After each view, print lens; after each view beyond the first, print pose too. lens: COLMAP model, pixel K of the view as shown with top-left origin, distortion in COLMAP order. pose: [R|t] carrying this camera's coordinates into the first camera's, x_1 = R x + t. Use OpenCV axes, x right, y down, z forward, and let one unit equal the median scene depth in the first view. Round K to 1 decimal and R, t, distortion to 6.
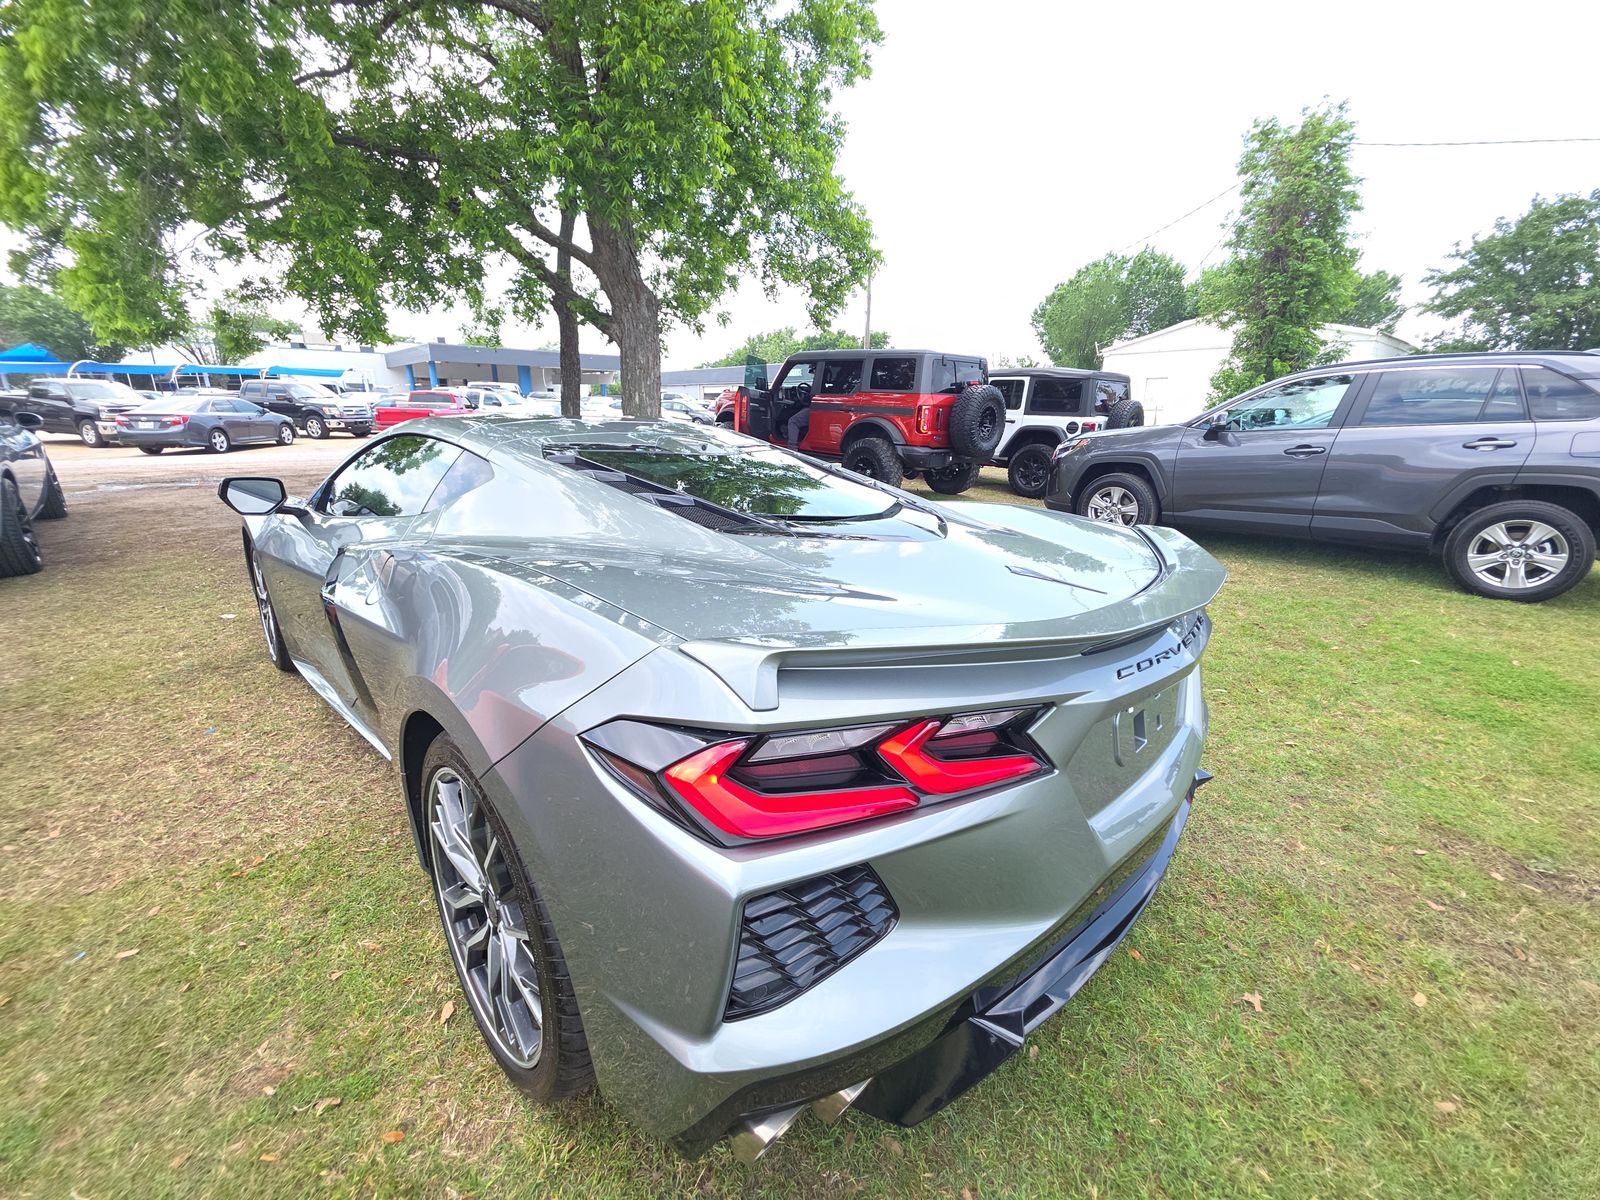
lens RADIAL K [[643.5, 0, 800.0], [0, 643.5, 600.0], [0, 0, 1]] dist [0.000159, -0.005429]
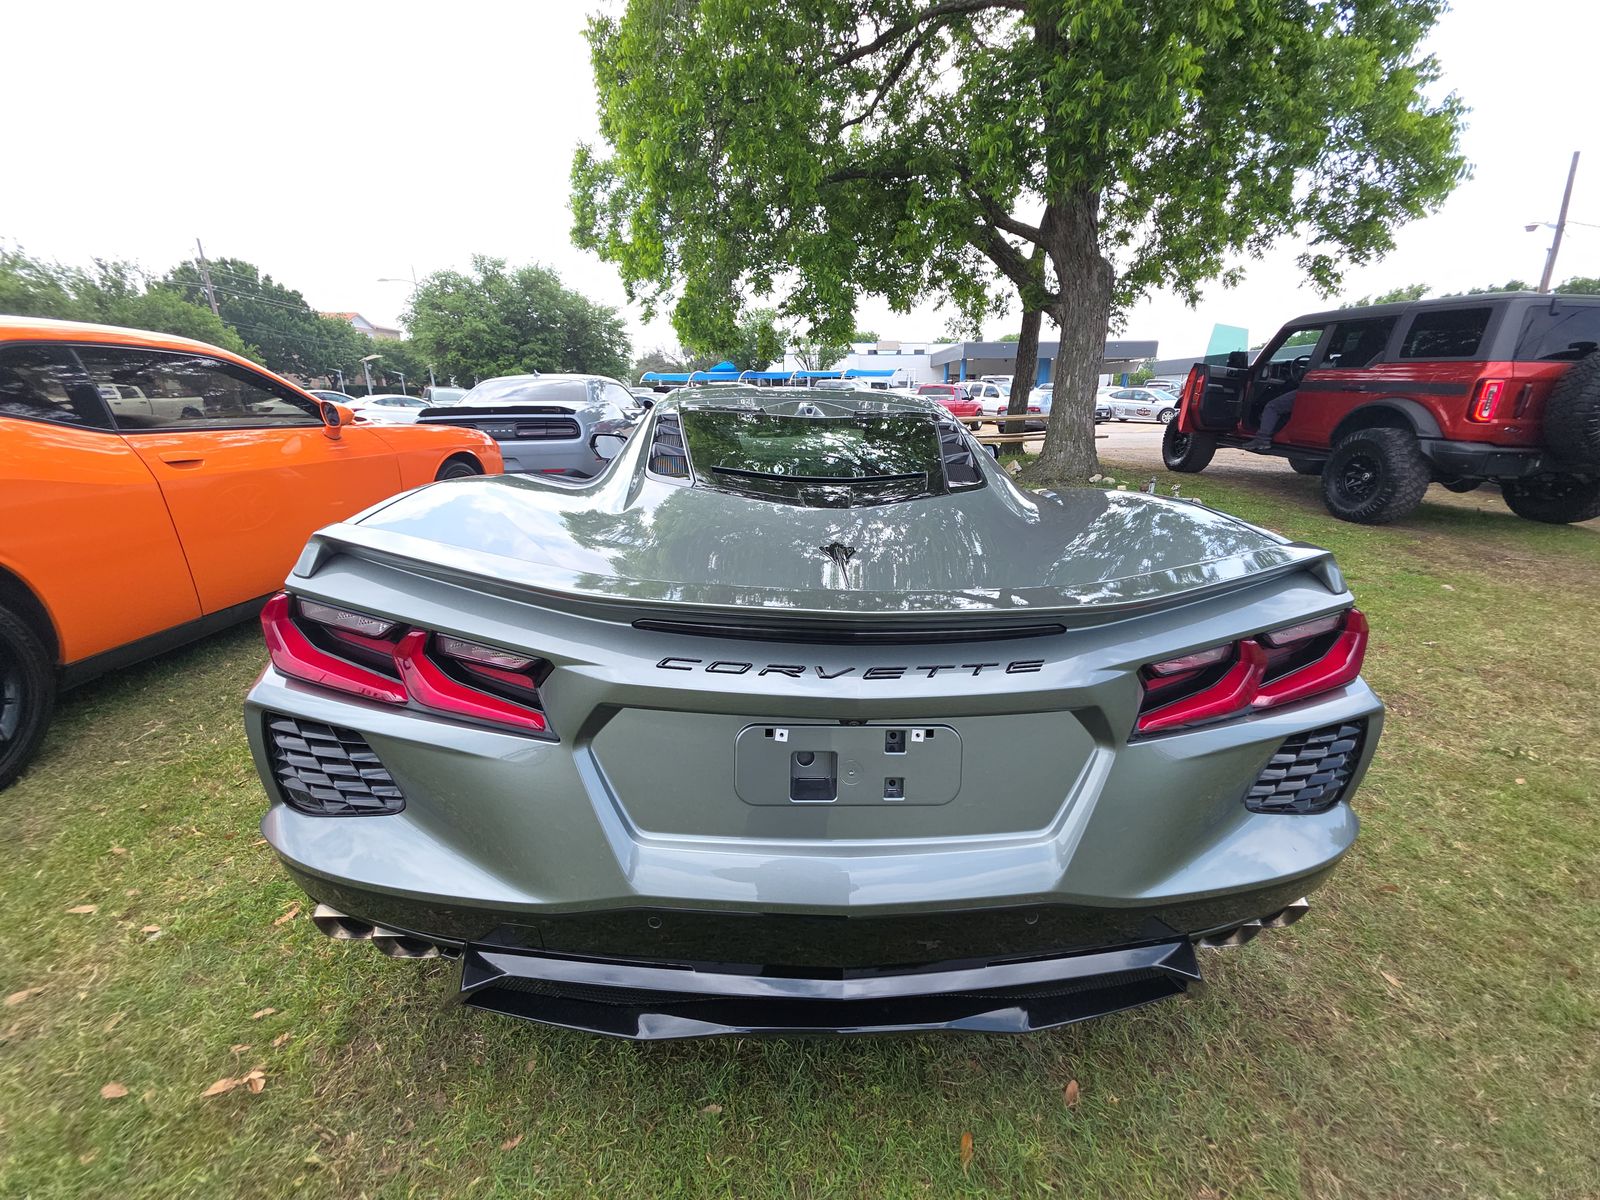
lens RADIAL K [[643.5, 0, 800.0], [0, 643.5, 600.0], [0, 0, 1]] dist [0.000159, -0.005429]
pose [[0.734322, 0.186984, -0.652540, 0.129194], [-0.180446, 0.980495, 0.077898, -0.005691], [0.654378, 0.060546, 0.753740, 0.059543]]
